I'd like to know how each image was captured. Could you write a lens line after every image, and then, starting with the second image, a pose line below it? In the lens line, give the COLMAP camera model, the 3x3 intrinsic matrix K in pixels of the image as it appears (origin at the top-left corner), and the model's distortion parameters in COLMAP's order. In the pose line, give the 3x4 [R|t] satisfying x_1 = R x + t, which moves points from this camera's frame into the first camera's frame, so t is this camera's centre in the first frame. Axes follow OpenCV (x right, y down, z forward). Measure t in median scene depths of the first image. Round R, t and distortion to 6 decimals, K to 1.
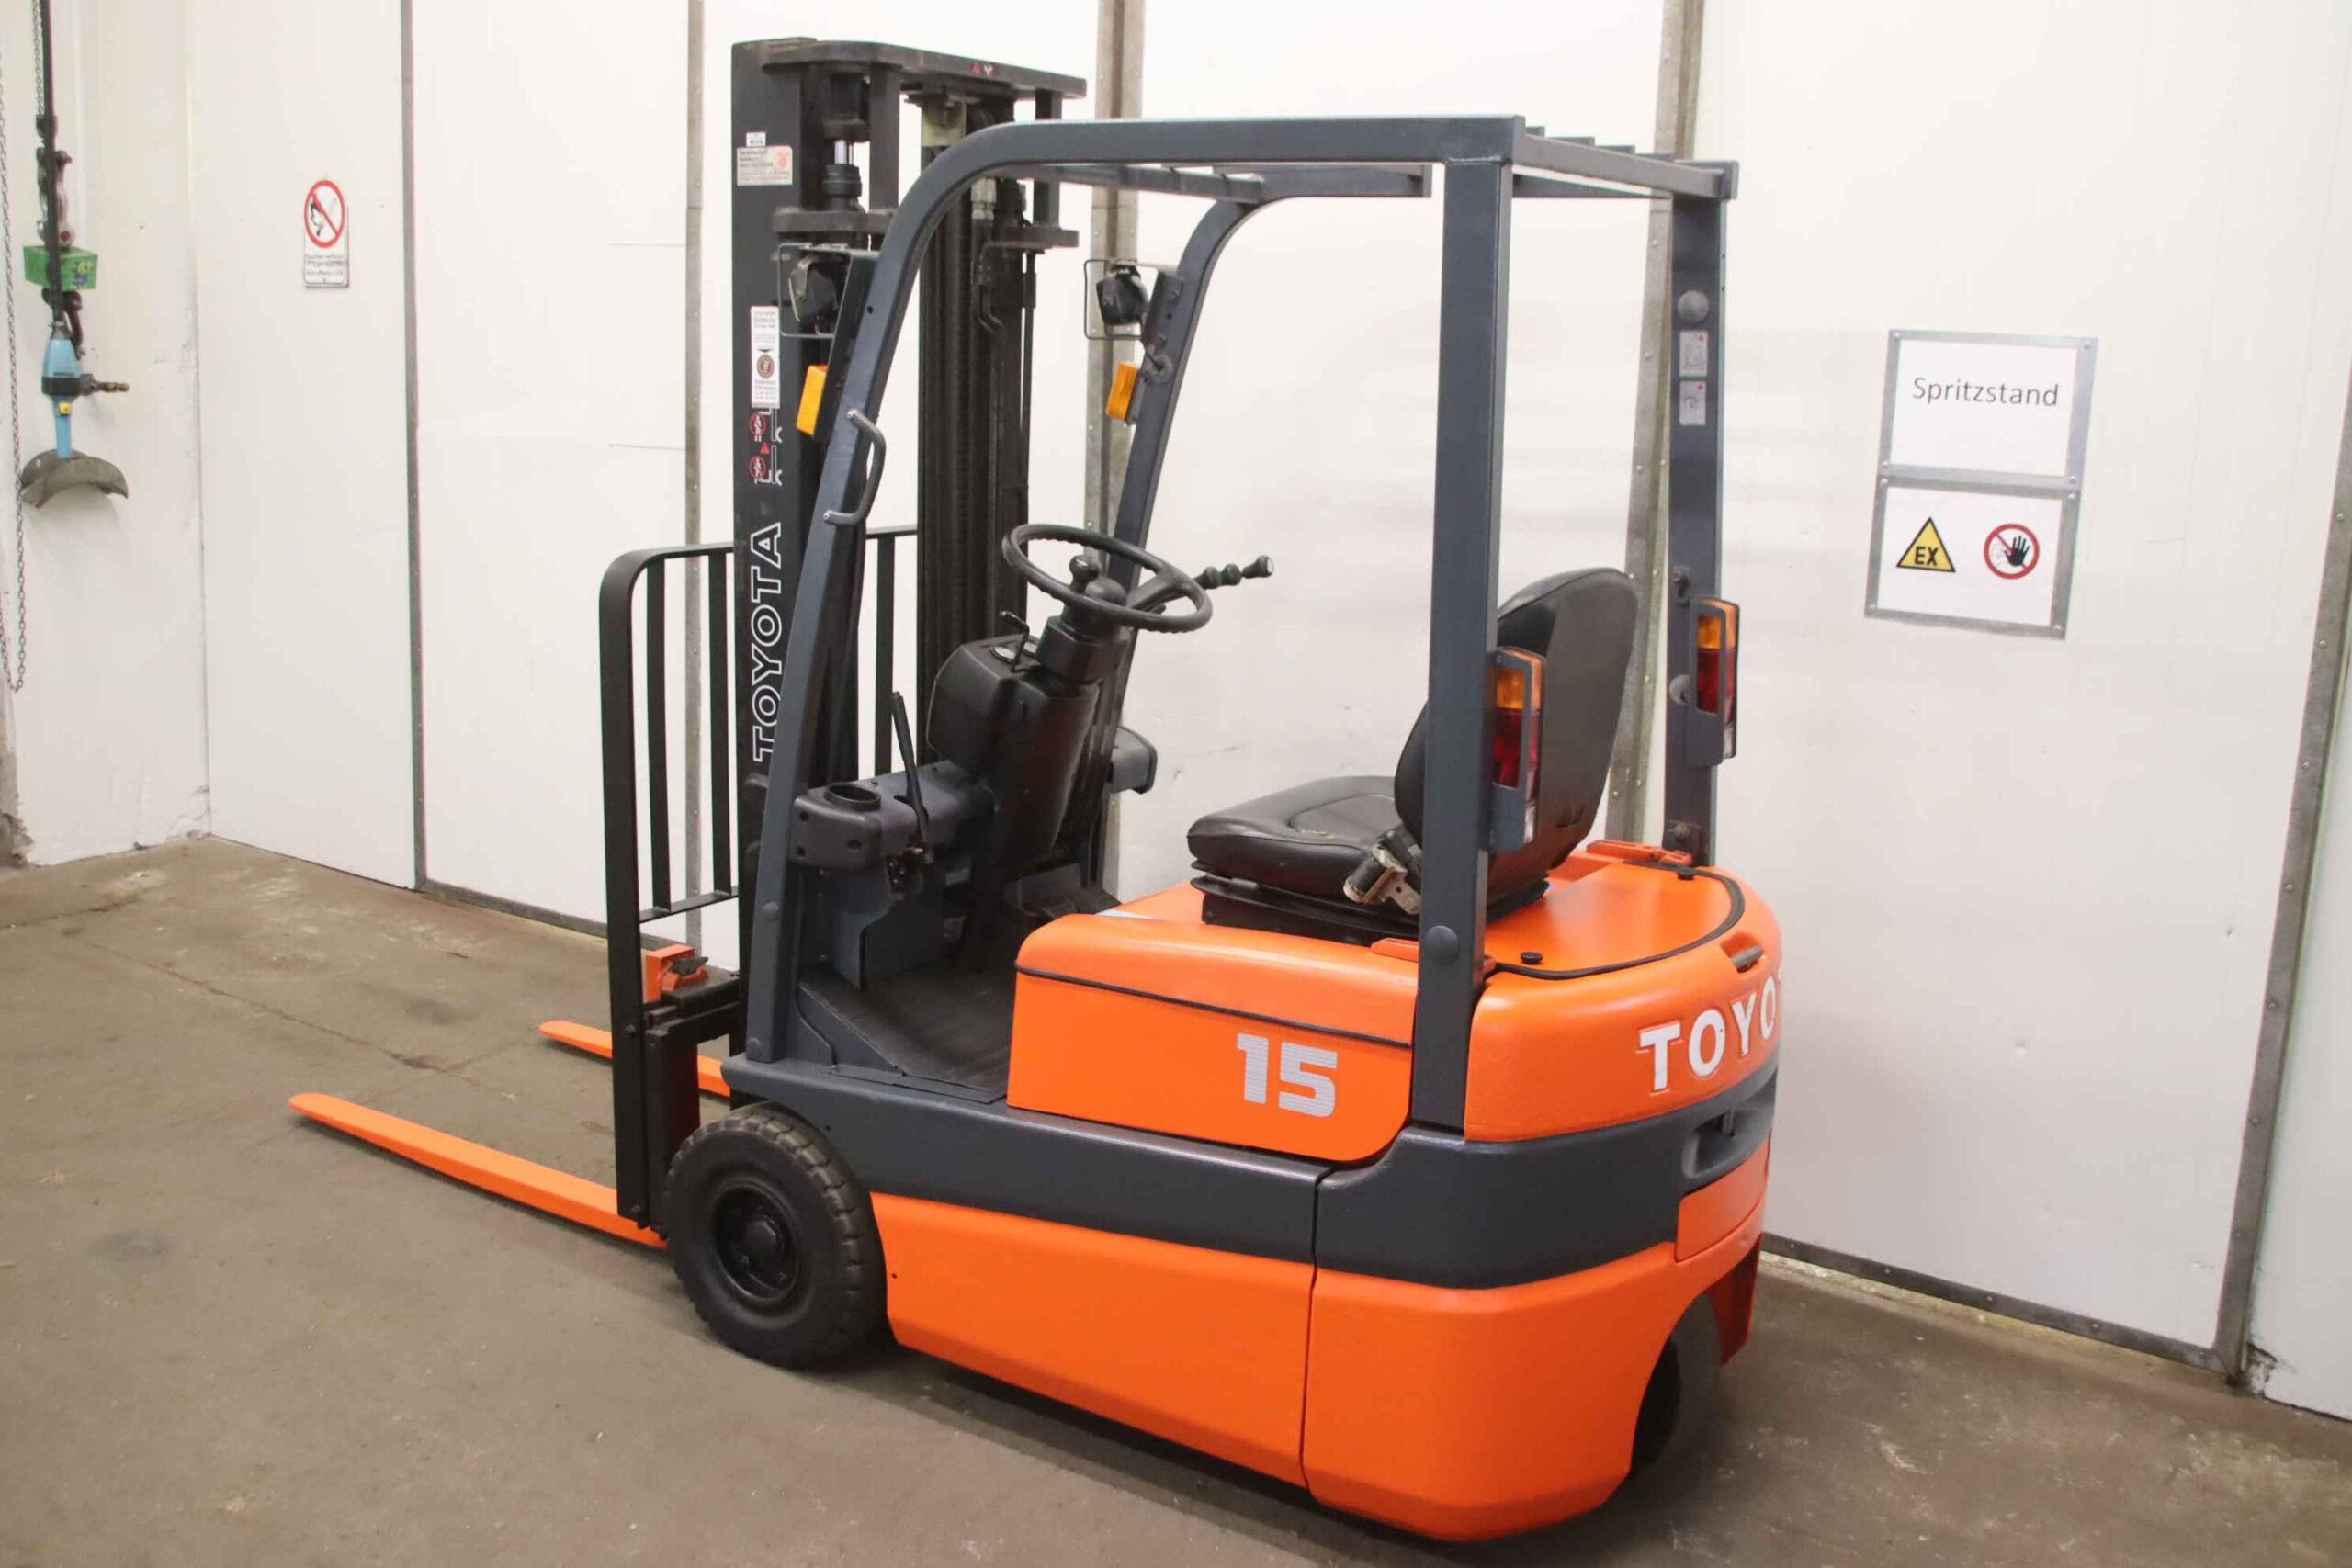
lens RADIAL K [[2314.4, 0, 1136.4], [0, 2314.4, 775.8], [0, 0, 1]] dist [-0.085994, 0.000000]
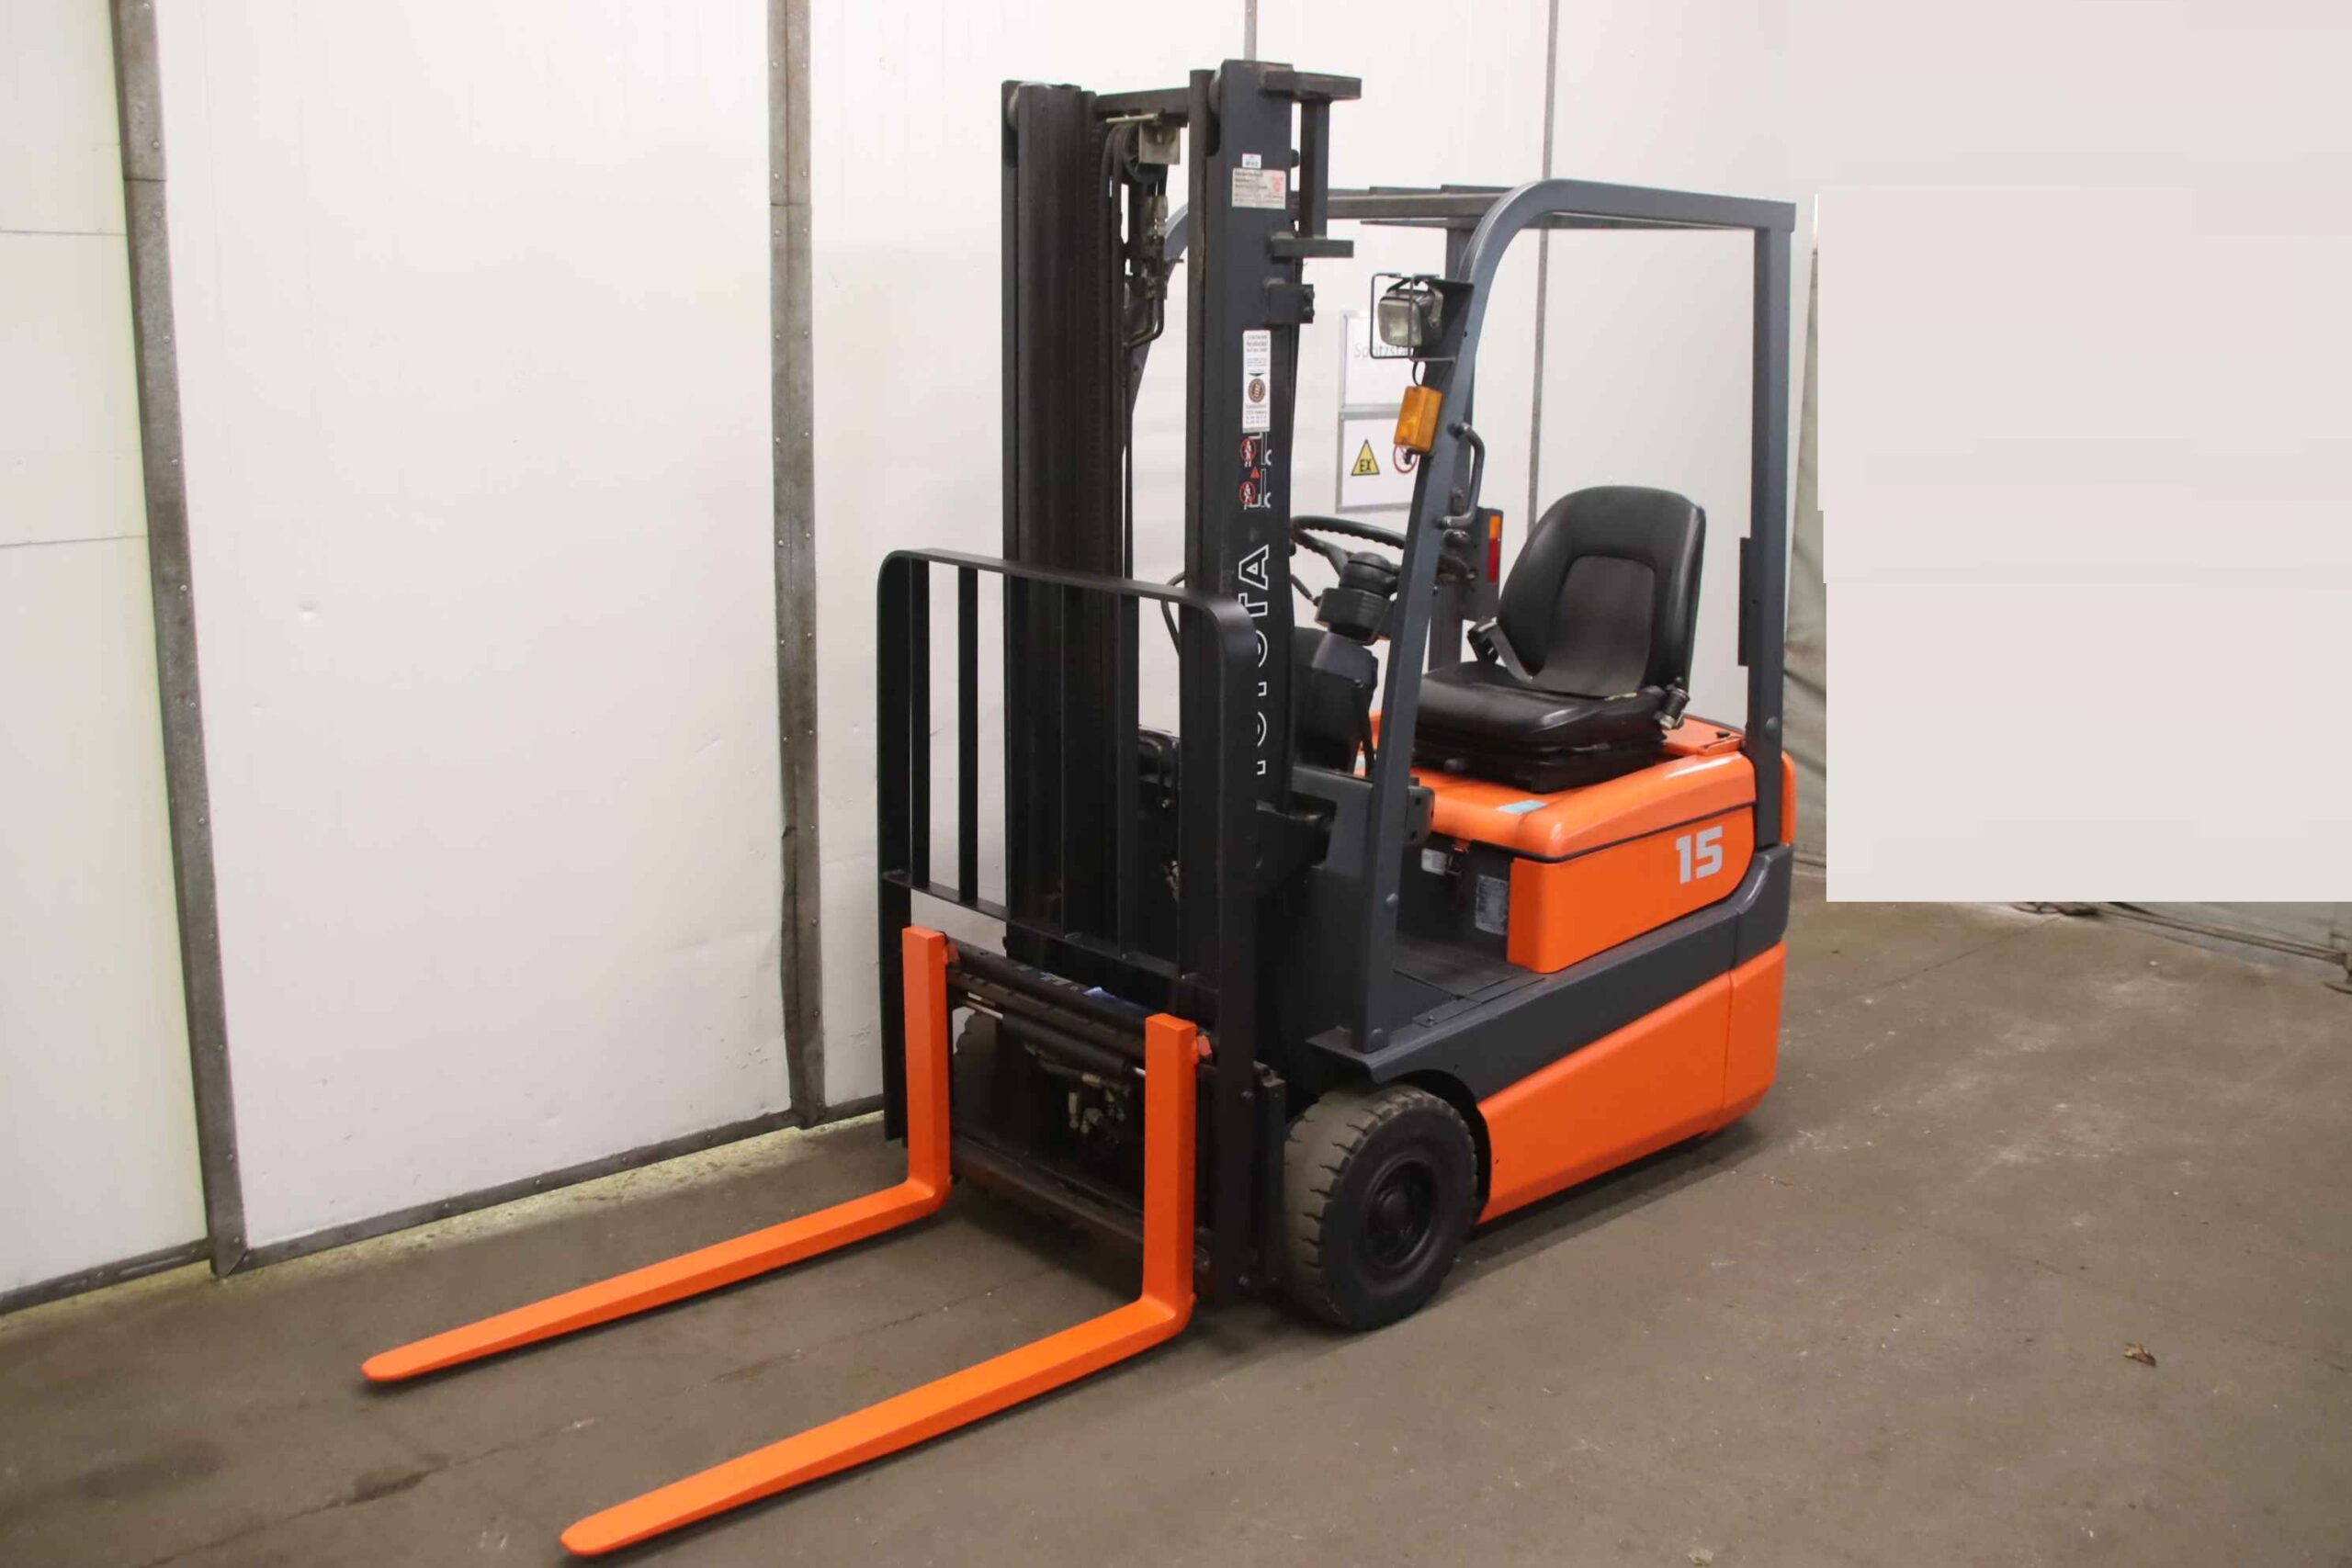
lens RADIAL K [[2227.1, 0, 1191.1], [0, 2227.1, 768.9], [0, 0, 1]] dist [-0.074571, 0.000000]
pose [[0.221756, -0.228946, 0.947844, -1.096608], [0.184621, 0.964322, 0.189733, -0.204343], [-0.957465, 0.132918, 0.256112, 0.790544]]
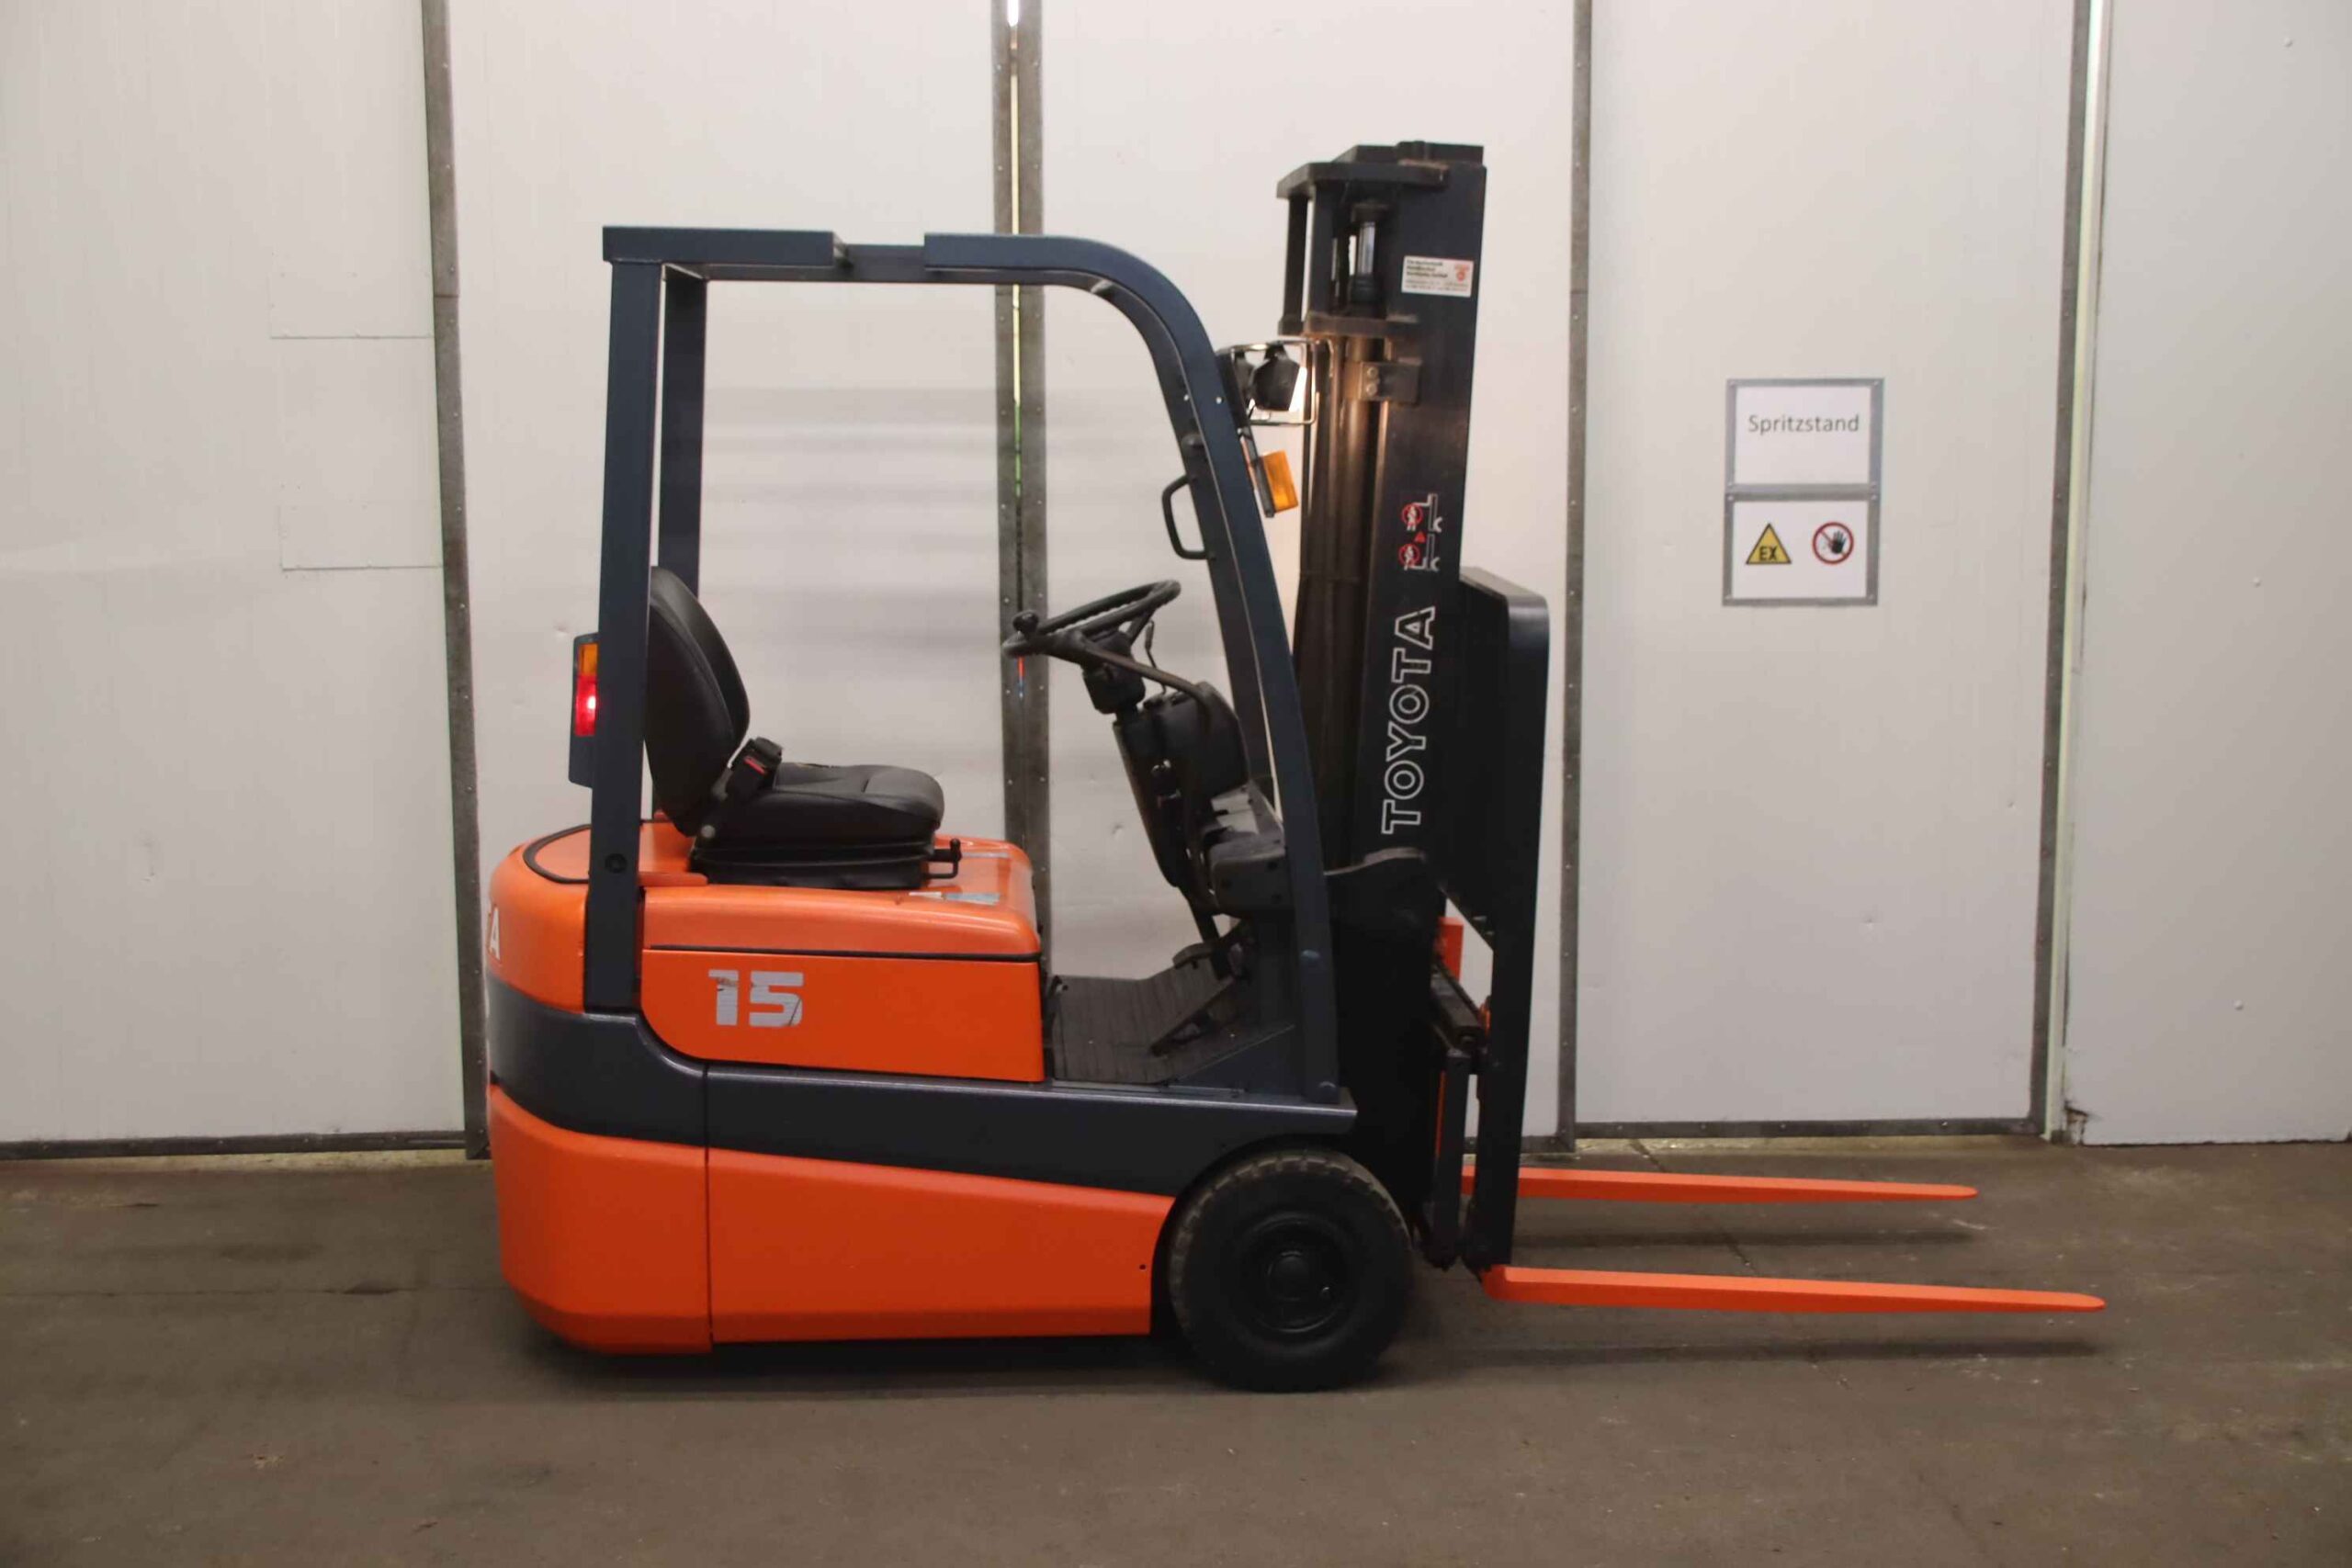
lens RADIAL K [[2877.2, 0, 1163.8], [0, 2877.2, 773.7], [0, 0, 1]] dist [0.009645, 0.000000]
pose [[0.786745, -0.122699, 0.604961, -0.955315], [0.153460, 0.988155, 0.000845, -0.028786], [-0.597899, 0.092172, 0.796255, -0.073224]]
